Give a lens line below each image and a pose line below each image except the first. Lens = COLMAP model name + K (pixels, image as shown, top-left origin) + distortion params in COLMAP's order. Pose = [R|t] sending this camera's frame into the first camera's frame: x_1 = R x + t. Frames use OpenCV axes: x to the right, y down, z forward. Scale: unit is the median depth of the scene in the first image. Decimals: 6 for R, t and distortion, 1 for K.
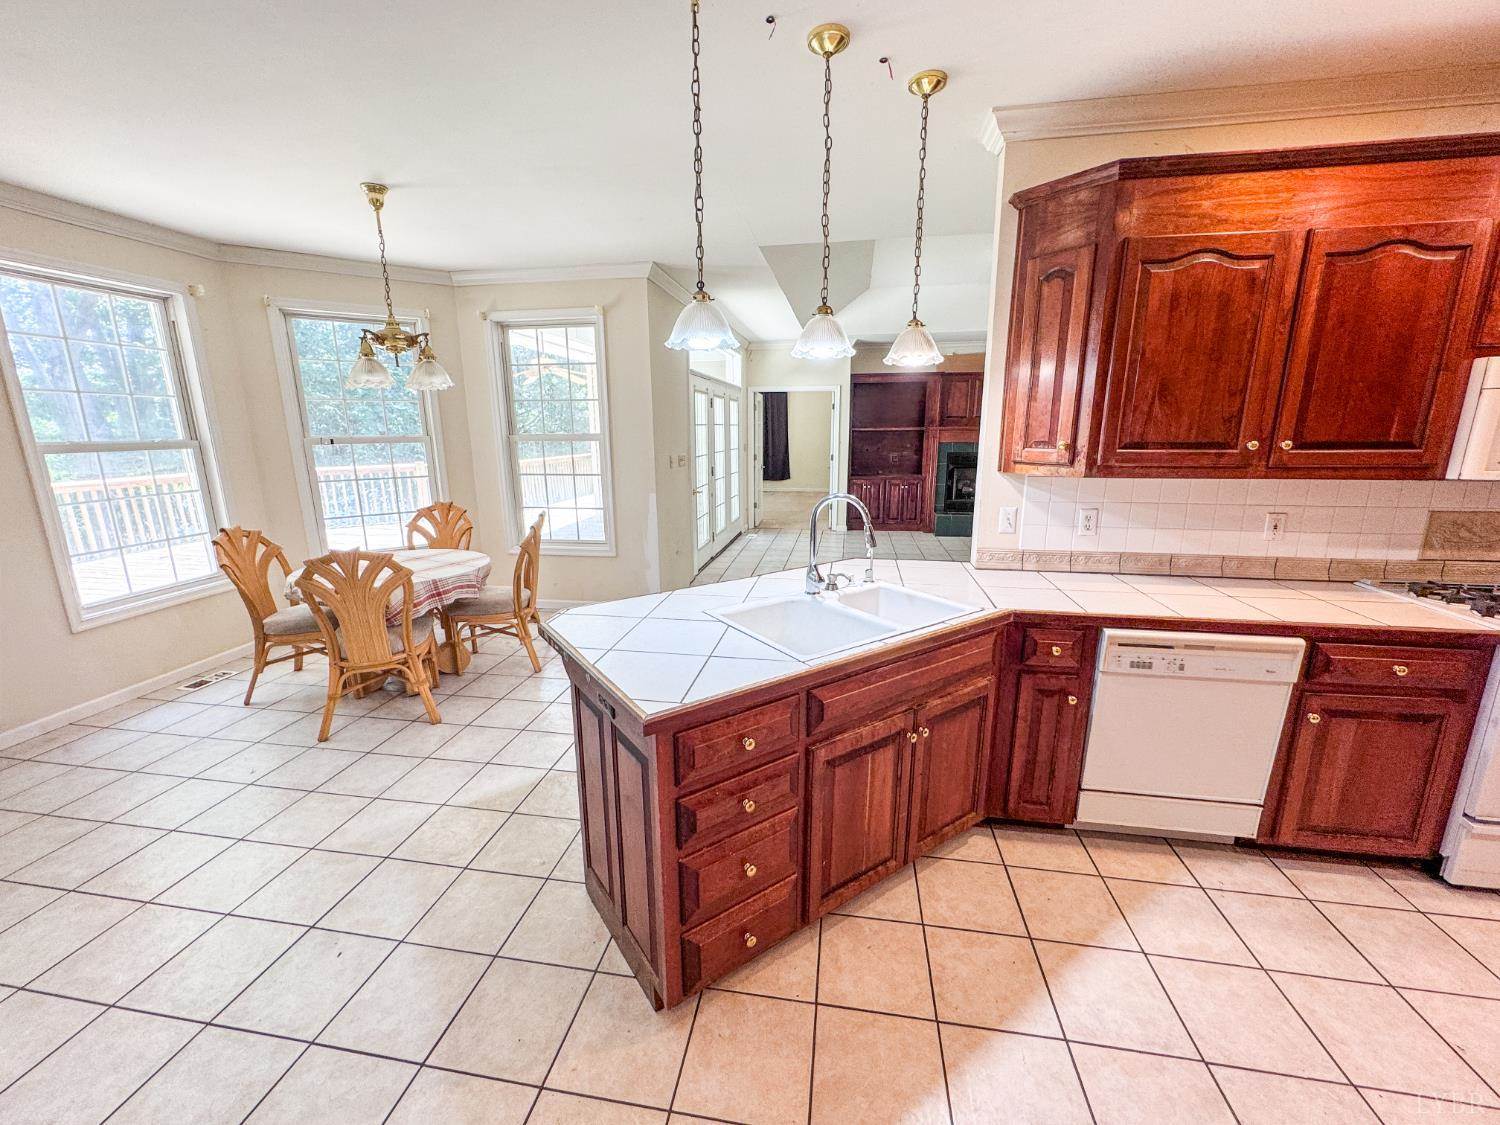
lens RADIAL K [[600.6, 0, 744.2], [0, 600.6, 559.0], [0, 0, 1]] dist [-0.004064, 0.000900]
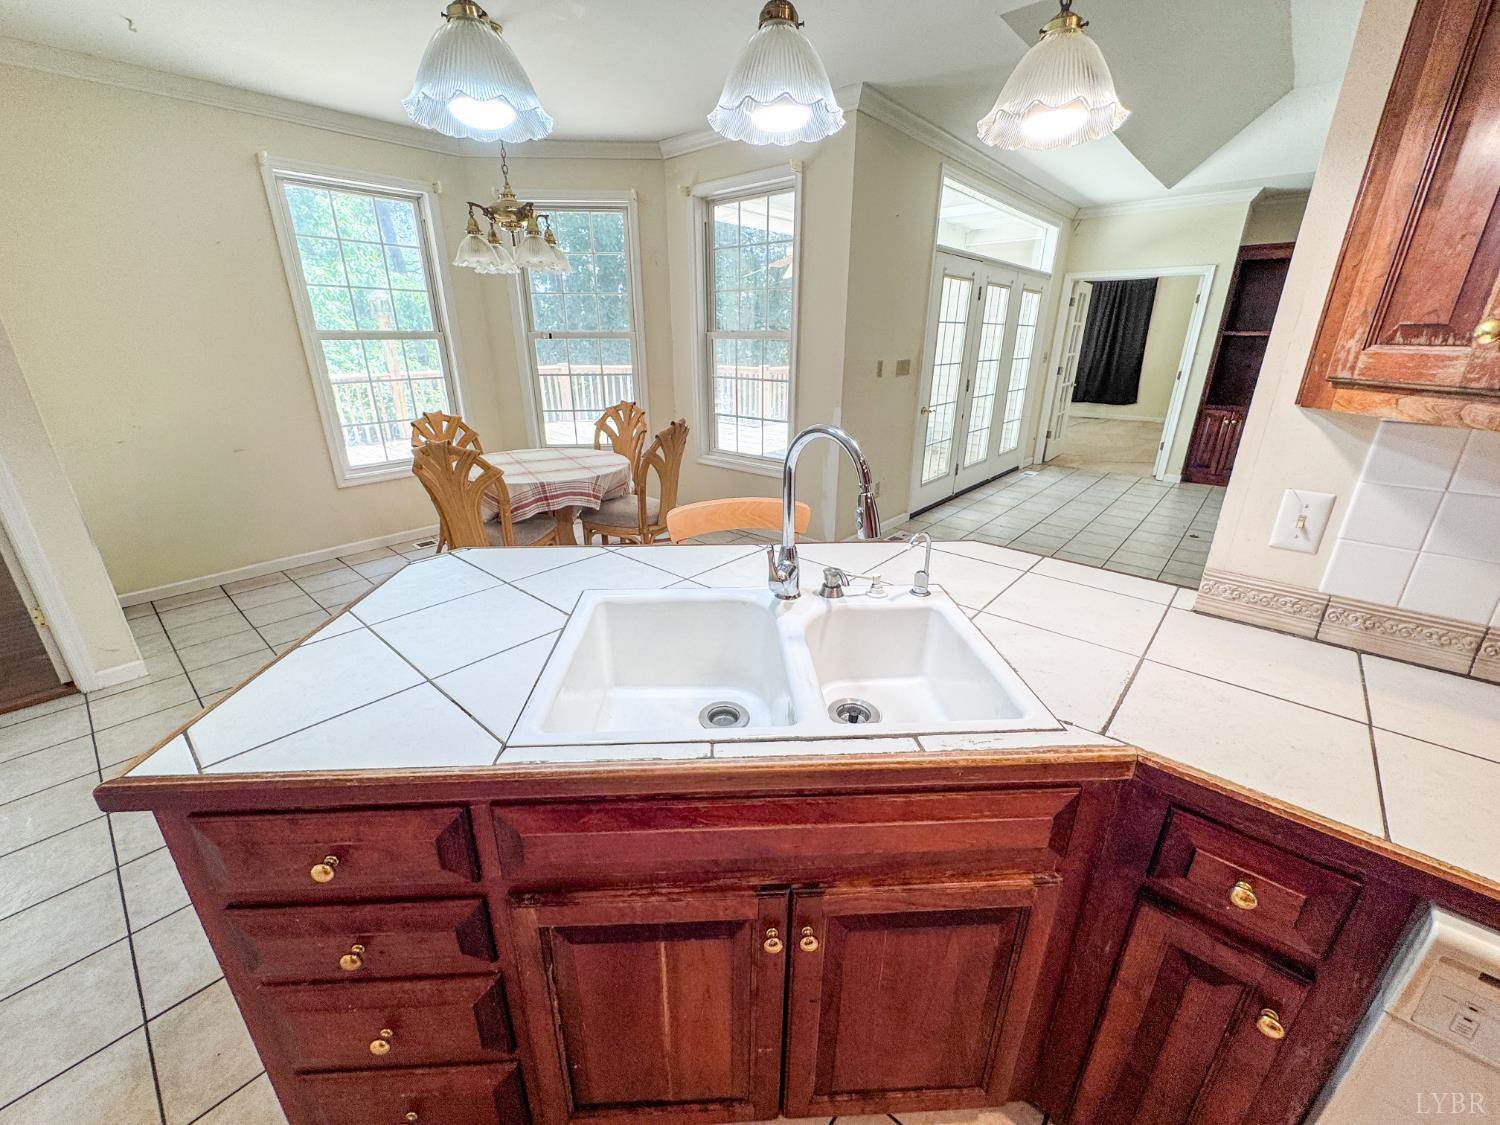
lens RADIAL K [[600.6, 0, 743.8], [0, 600.6, 557.0], [0, 0, 1]] dist [-0.004064, 0.000900]
pose [[0.854116, 0.188934, -0.484550, 0.214131], [-0.120605, 0.978237, 0.168841, -0.043844], [0.505905, -0.085770, 0.858315, 0.292424]]
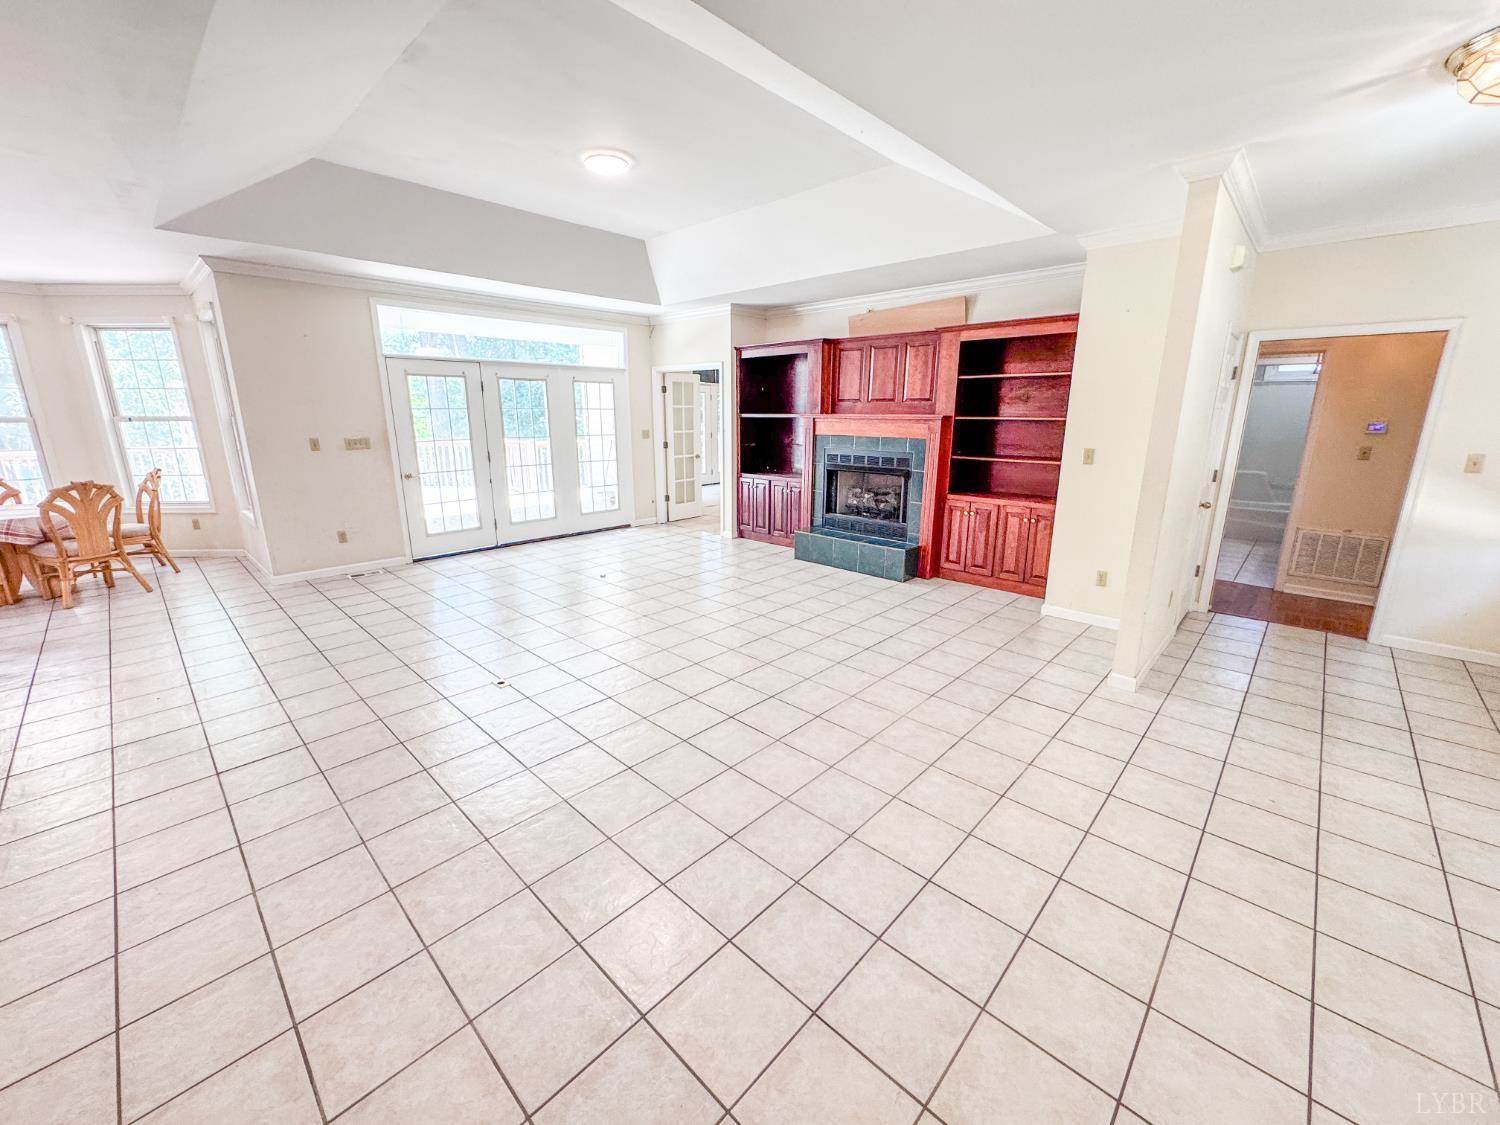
lens RADIAL K [[600.6, 0, 748.9], [0, 600.6, 522.5], [0, 0, 1]] dist [-0.004064, 0.000900]
pose [[0.831560, 0.109392, -0.544556, 1.500392], [-0.126538, 0.991943, 0.006036, -0.180761], [0.540829, 0.063888, 0.838703, 0.766253]]
